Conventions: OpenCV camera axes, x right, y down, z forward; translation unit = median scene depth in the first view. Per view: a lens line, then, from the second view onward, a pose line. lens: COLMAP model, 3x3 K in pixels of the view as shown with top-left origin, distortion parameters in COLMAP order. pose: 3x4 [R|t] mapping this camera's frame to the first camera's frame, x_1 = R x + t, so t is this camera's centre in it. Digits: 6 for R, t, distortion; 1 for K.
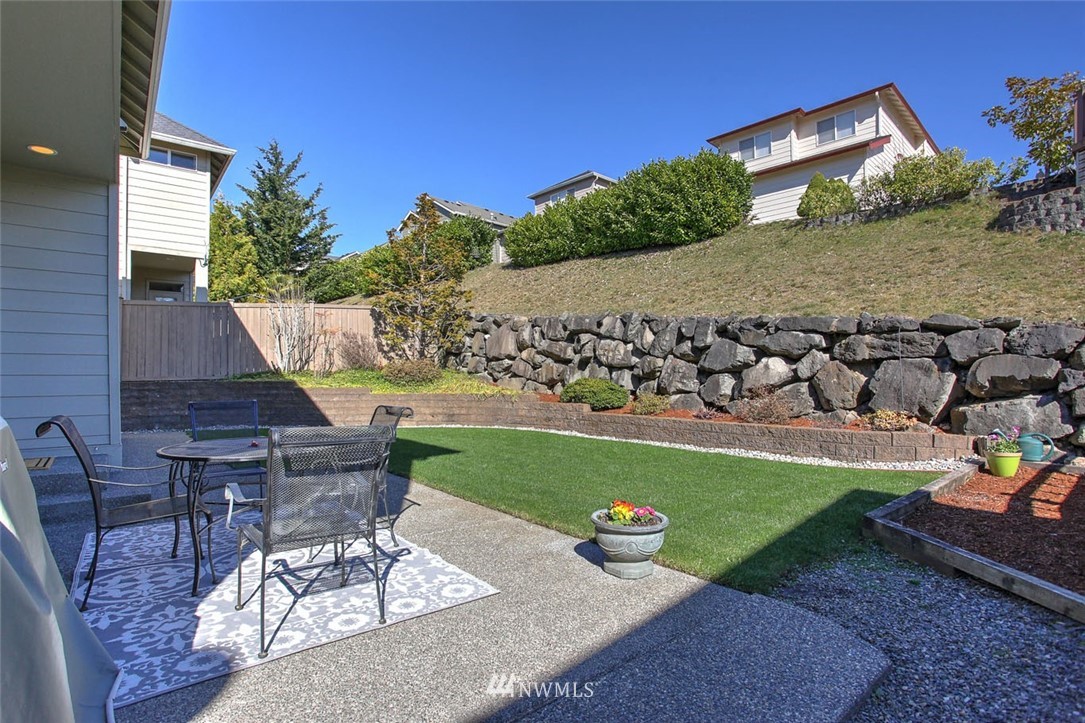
lens RADIAL K [[545.2, 0, 514.8], [0, 545.2, 375.3], [0, 0, 1]] dist [-0.017726, 0.000136]
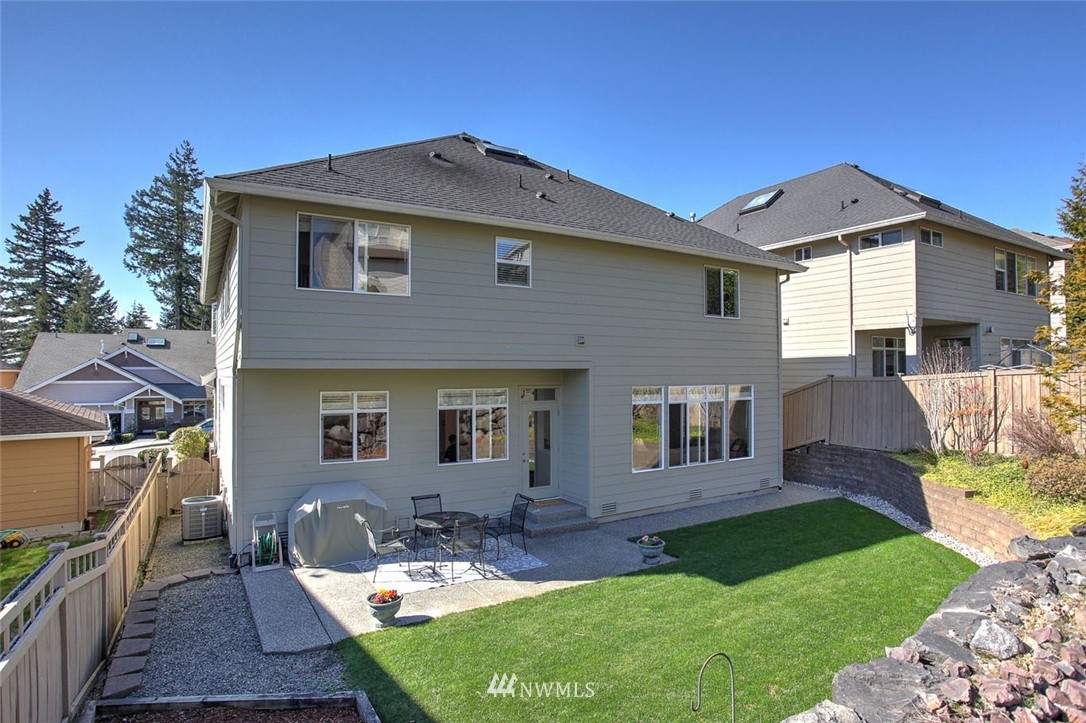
lens RADIAL K [[565.8, 0, 543.0], [0, 565.8, 361.5], [0, 0, 1]] dist [-0.072272, 0.056195]
pose [[-0.115919, -0.017880, -0.993098, 0.566499], [0.010652, 0.999758, -0.019243, -0.148071], [0.993202, -0.012810, -0.115700, 0.465576]]
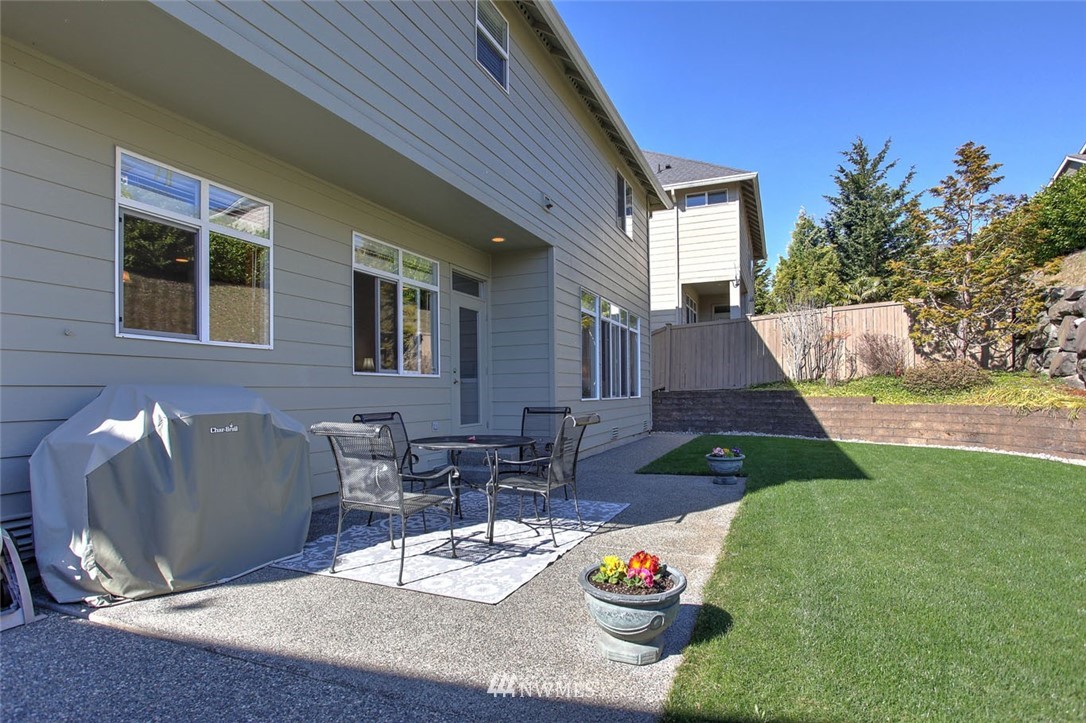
lens RADIAL K [[533.8, 0, 548.4], [0, 533.8, 399.2], [0, 0, 1]] dist [-0.049921, 0.000842]
pose [[0.490934, 0.006445, -0.871173, 0.191634], [0.016986, 0.999712, 0.016968, 0.003504], [0.871031, -0.023128, 0.490683, 0.141226]]
